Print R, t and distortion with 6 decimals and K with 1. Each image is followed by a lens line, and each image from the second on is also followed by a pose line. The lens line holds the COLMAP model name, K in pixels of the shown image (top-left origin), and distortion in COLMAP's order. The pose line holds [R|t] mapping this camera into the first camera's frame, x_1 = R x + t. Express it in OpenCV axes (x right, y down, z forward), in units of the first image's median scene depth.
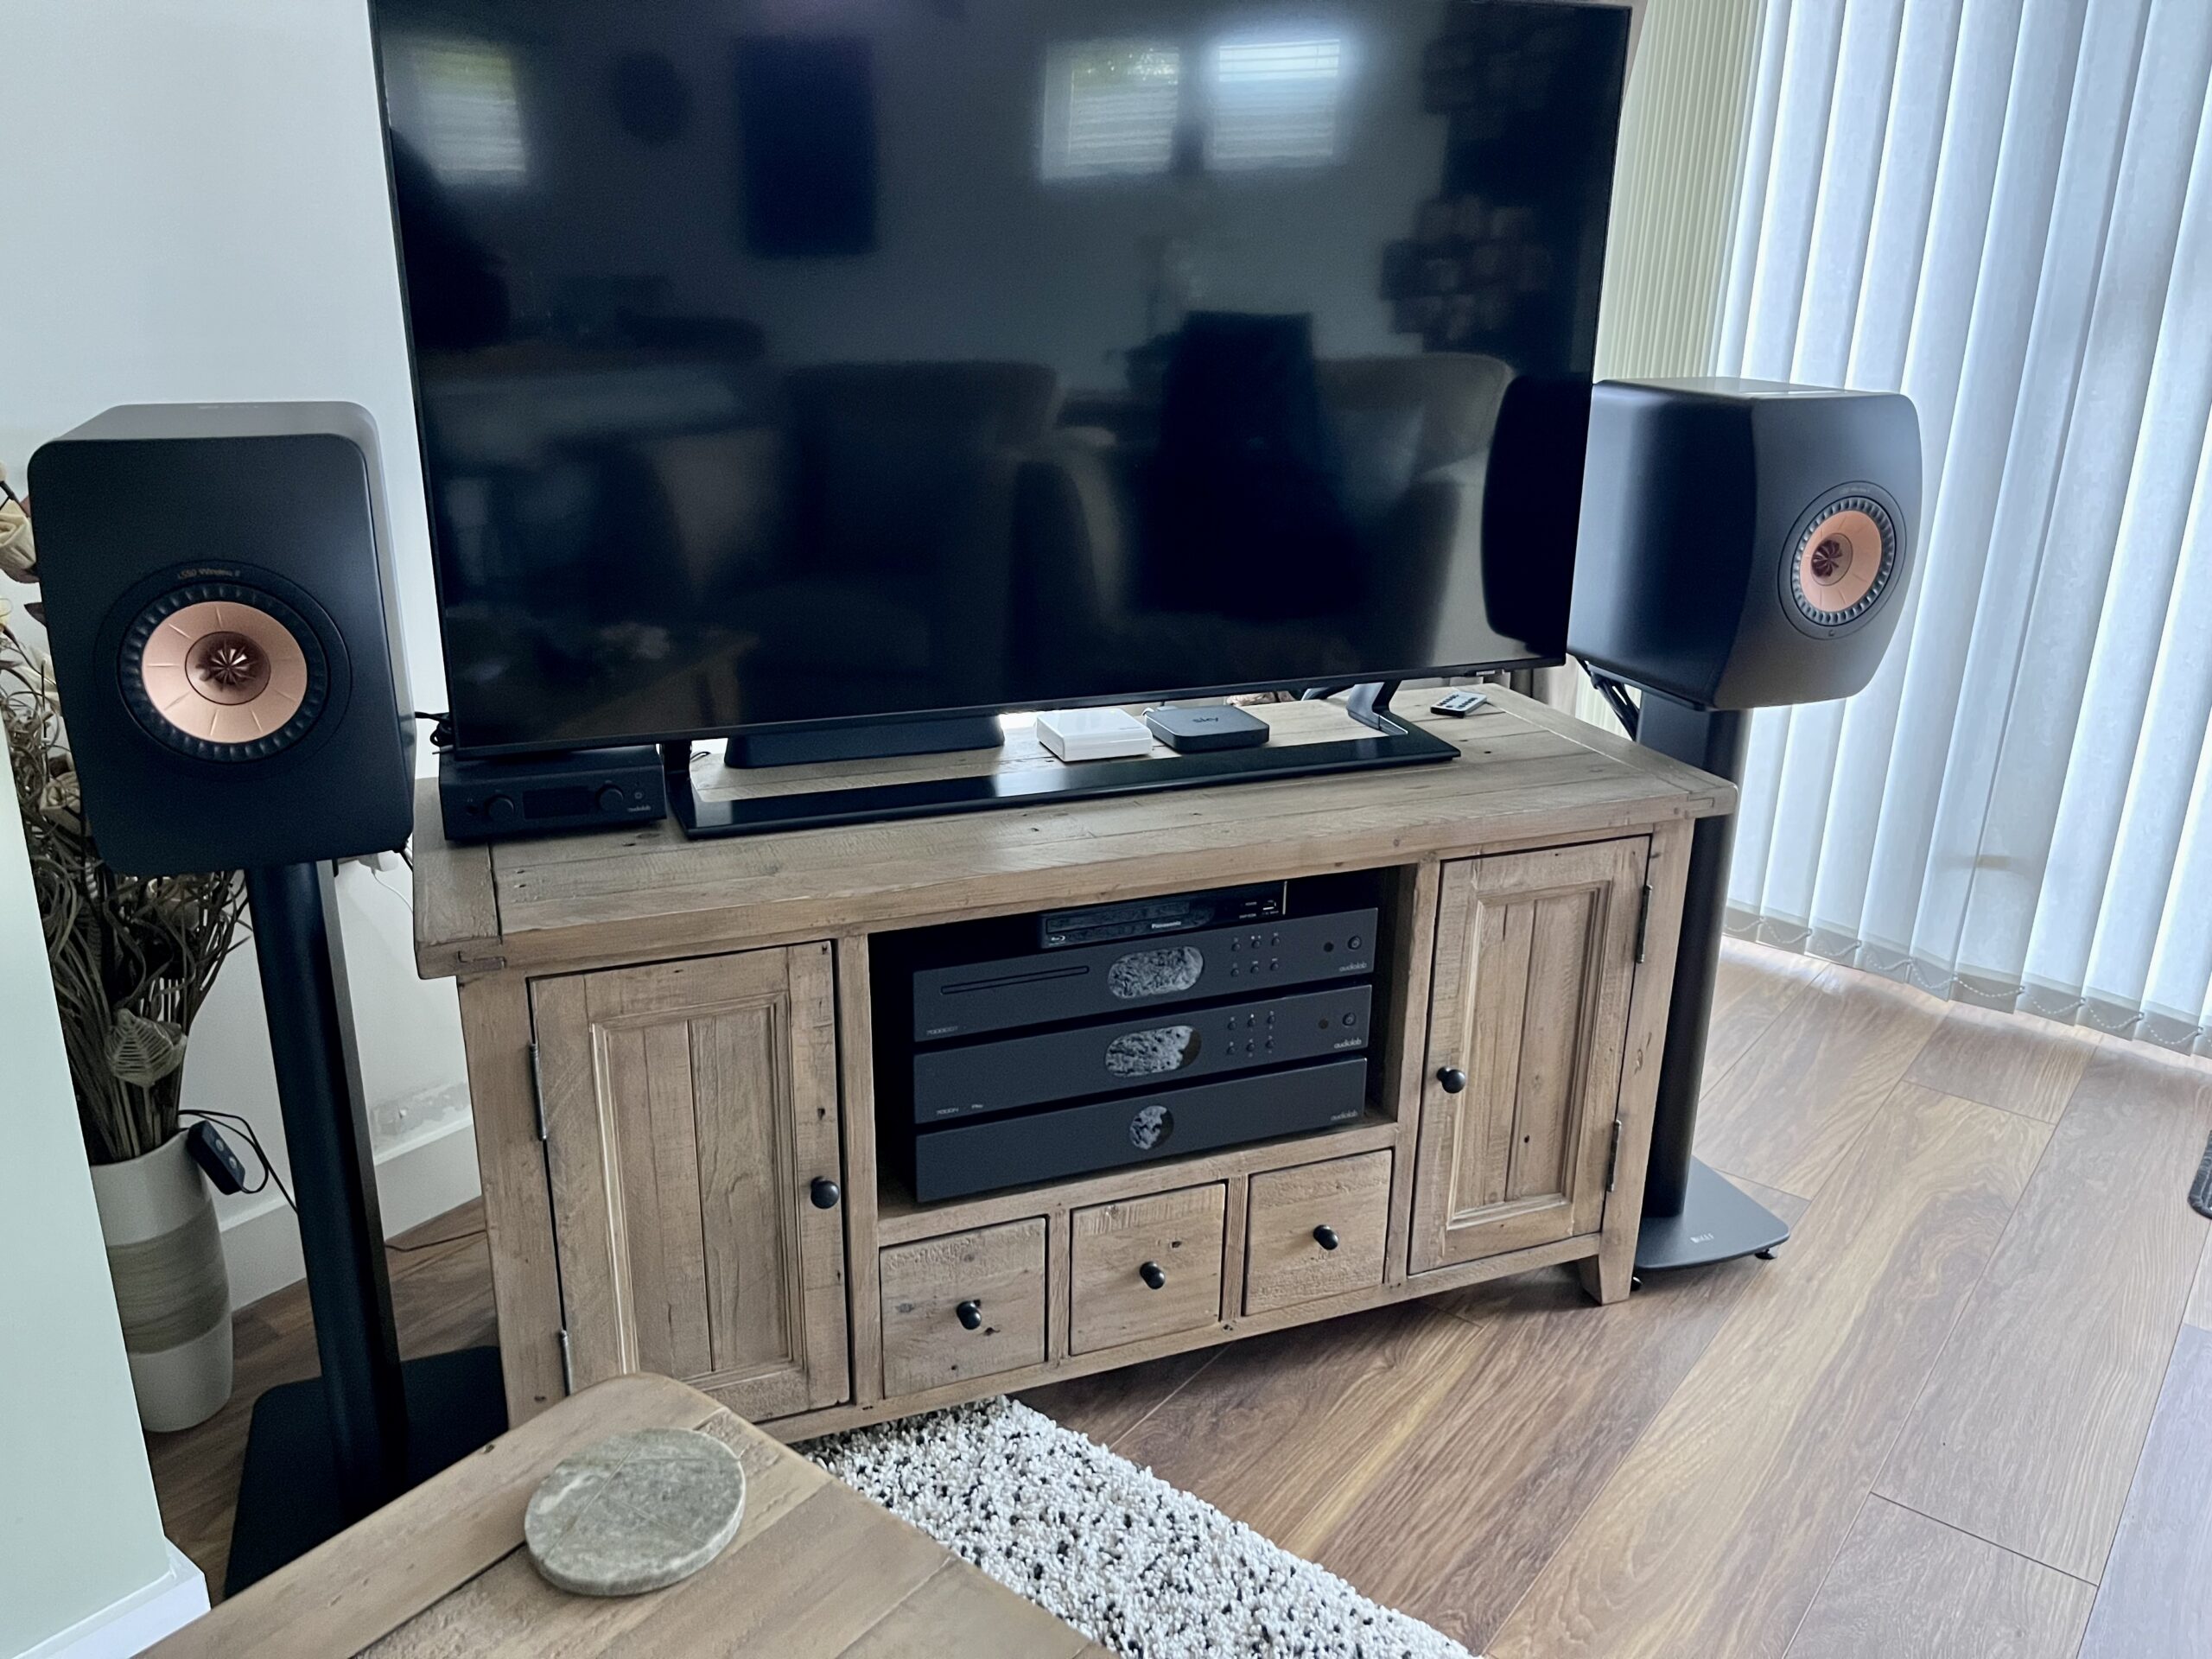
lens RADIAL K [[1762.9, 0, 1039.2], [0, 1762.9, 828.7], [0, 0, 1]] dist [0.006232, 0.112616]
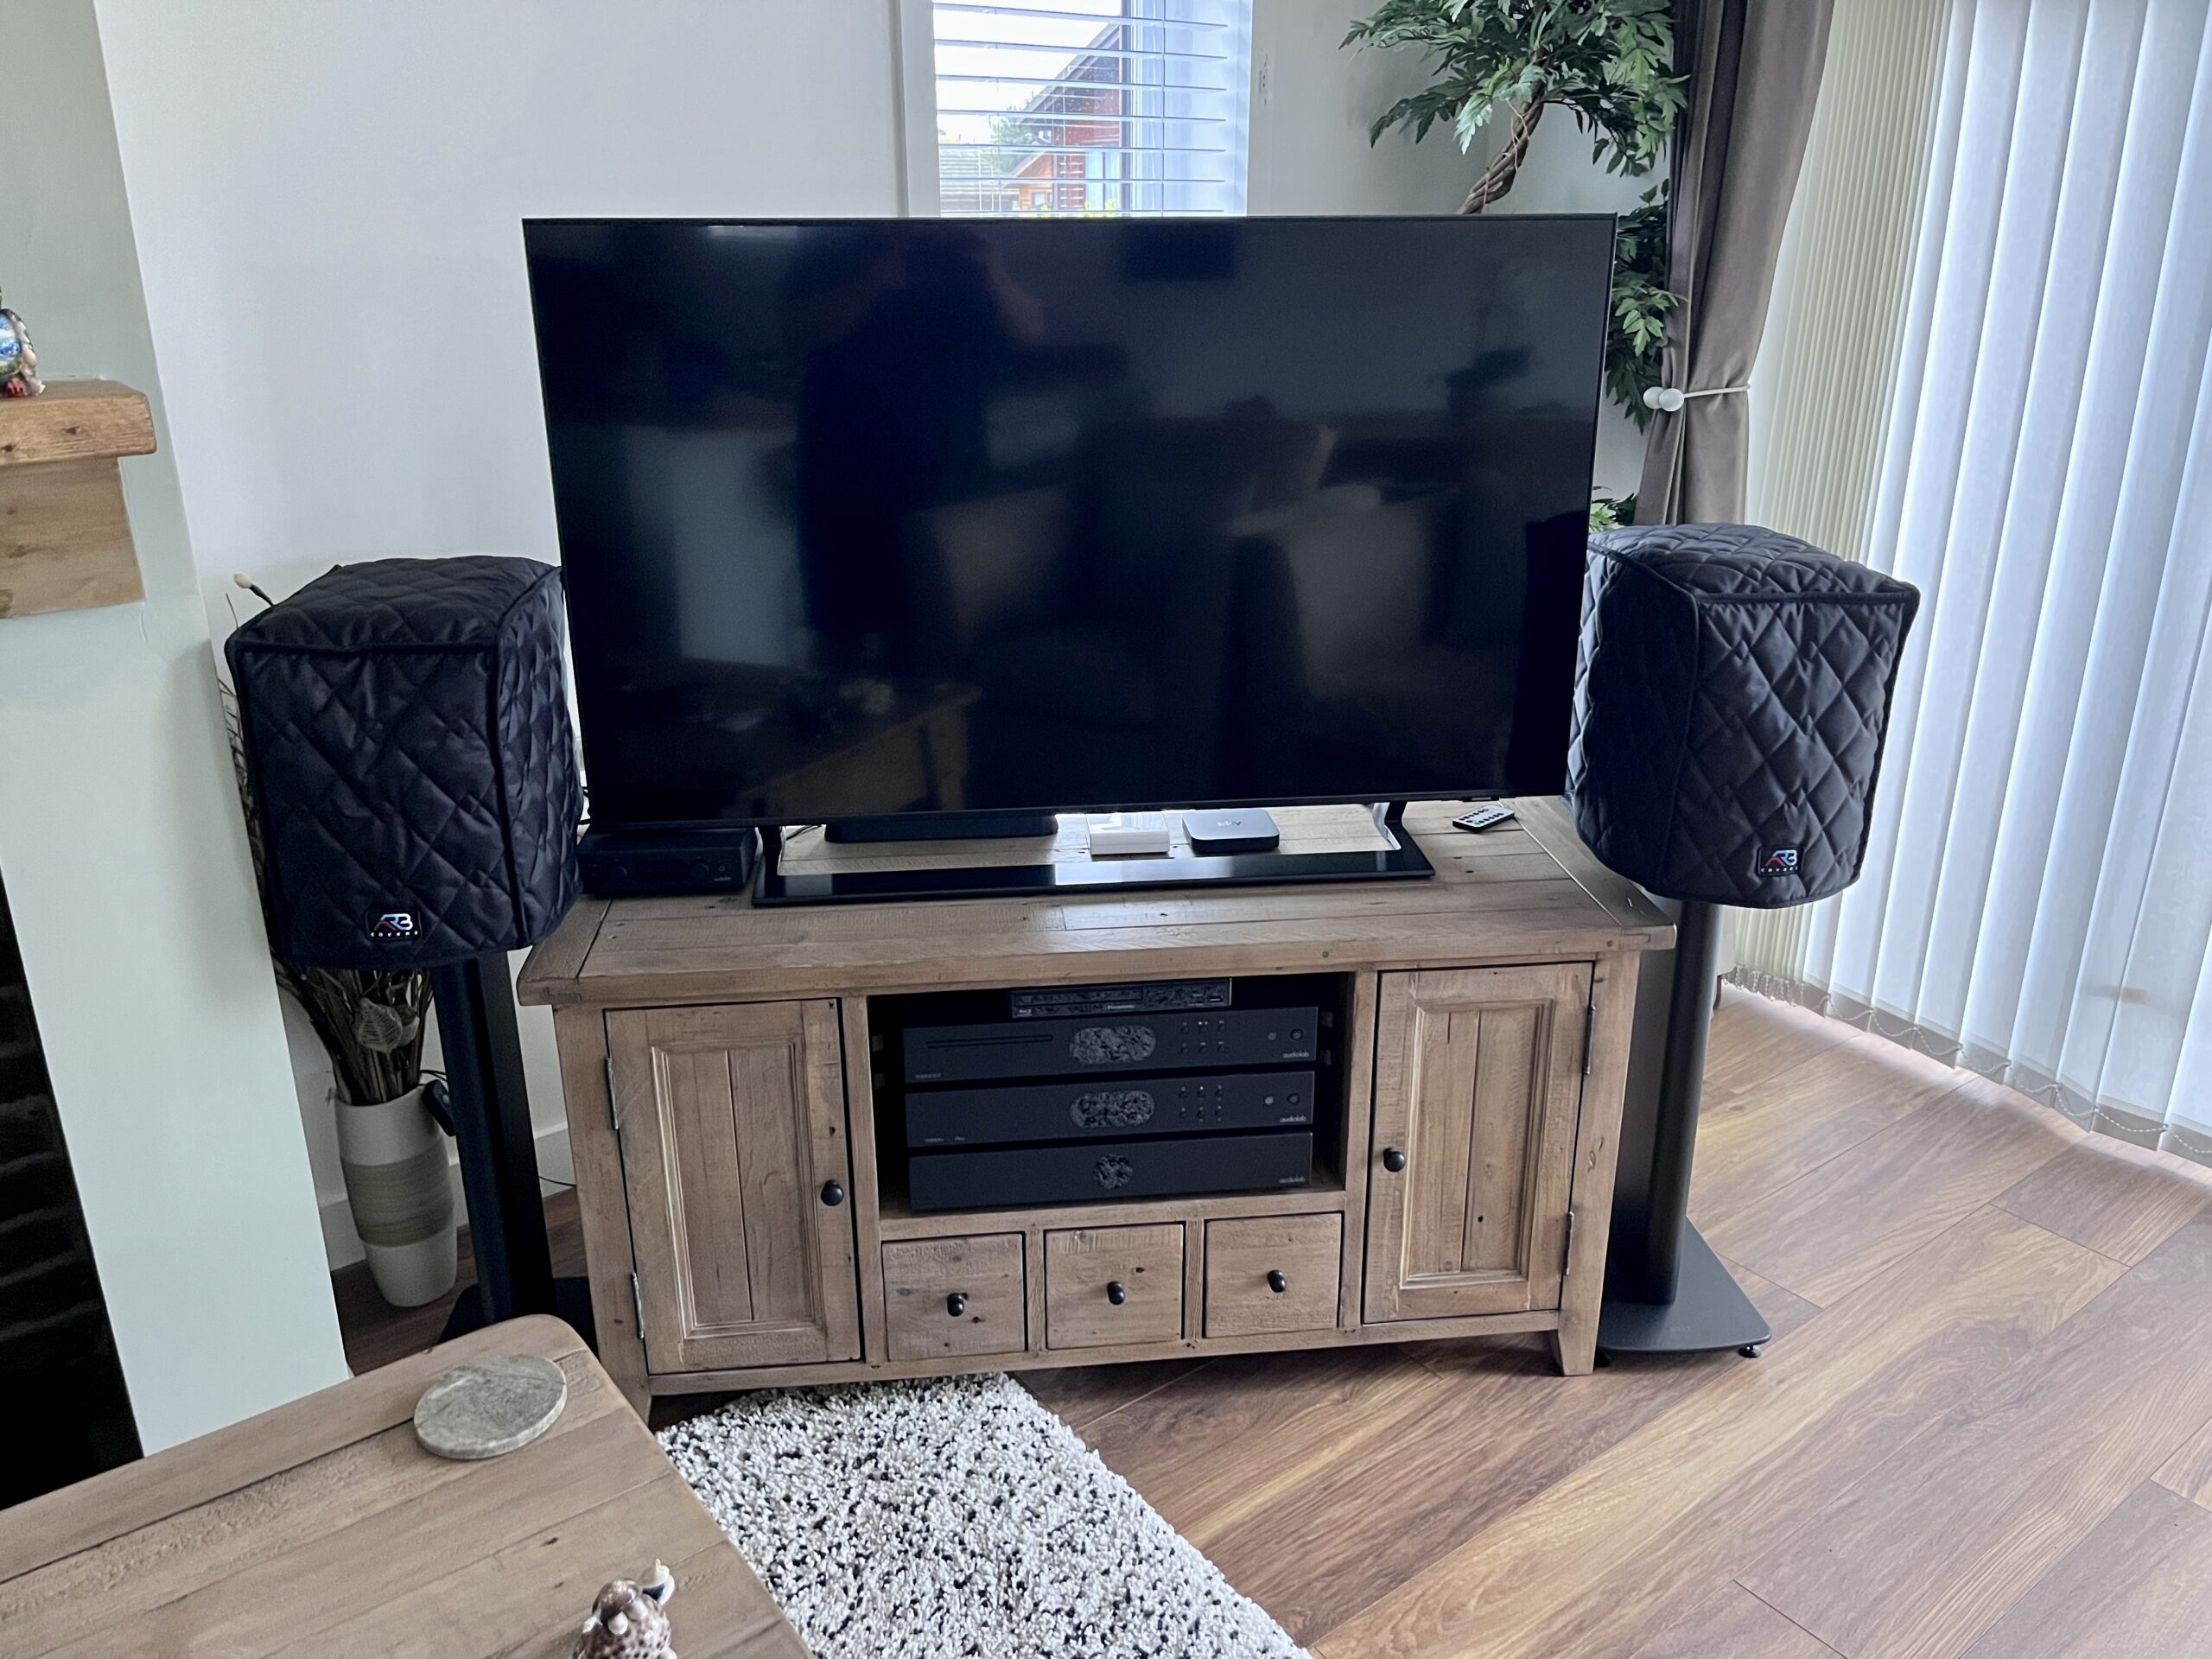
lens RADIAL K [[1762.9, 0, 1039.2], [0, 1762.9, 828.7], [0, 0, 1]] dist [0.006232, 0.112616]
pose [[0.961878, 0.068849, -0.264671, 0.312841], [-0.063680, 0.997576, 0.028070, -0.092719], [0.265962, -0.010145, 0.963930, -0.167332]]
